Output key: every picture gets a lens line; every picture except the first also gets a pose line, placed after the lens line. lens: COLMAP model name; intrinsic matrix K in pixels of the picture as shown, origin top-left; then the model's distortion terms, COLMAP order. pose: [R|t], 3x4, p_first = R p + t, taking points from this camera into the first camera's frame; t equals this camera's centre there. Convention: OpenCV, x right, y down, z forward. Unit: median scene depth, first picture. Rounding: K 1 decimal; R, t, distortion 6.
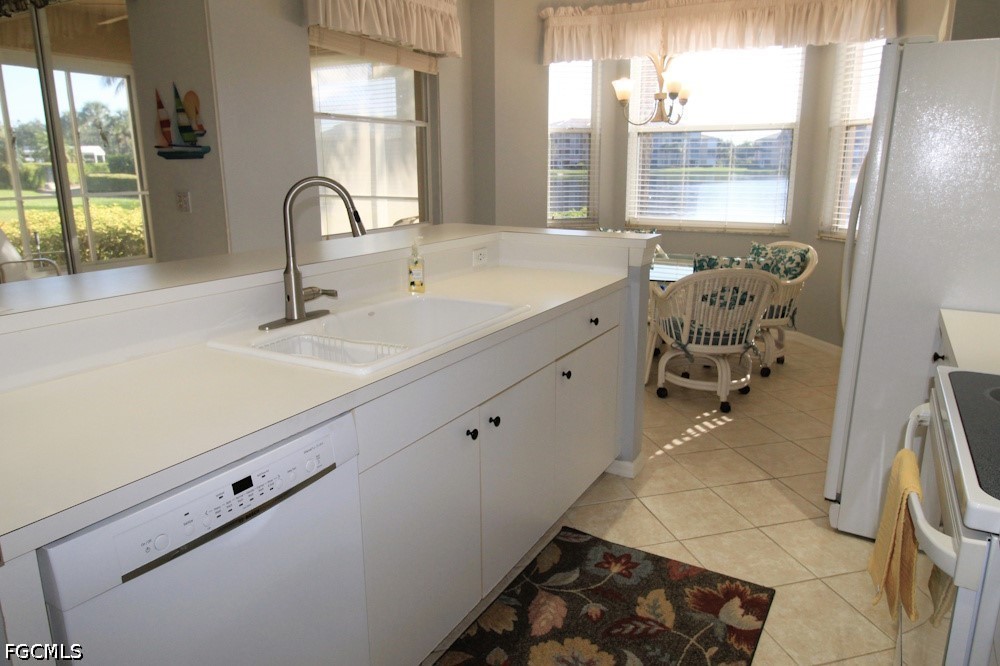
lens RADIAL K [[662.8, 0, 501.9], [0, 662.8, 332.3], [0, 0, 1]] dist [0.022432, -0.000843]
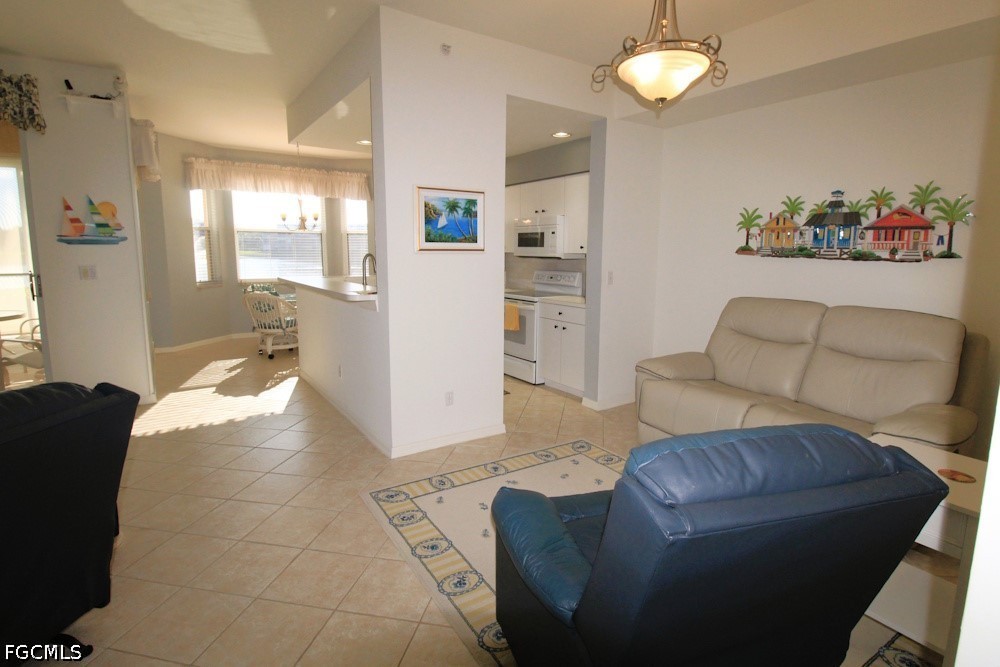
lens RADIAL K [[492.1, 0, 499.6], [0, 492.1, 324.6], [0, 0, 1]] dist [-0.006729, -0.002876]
pose [[0.456690, -0.126761, 0.880549, -0.890864], [0.209677, 0.977249, 0.031934, 0.057659], [-0.864563, 0.170047, 0.472879, -0.222316]]
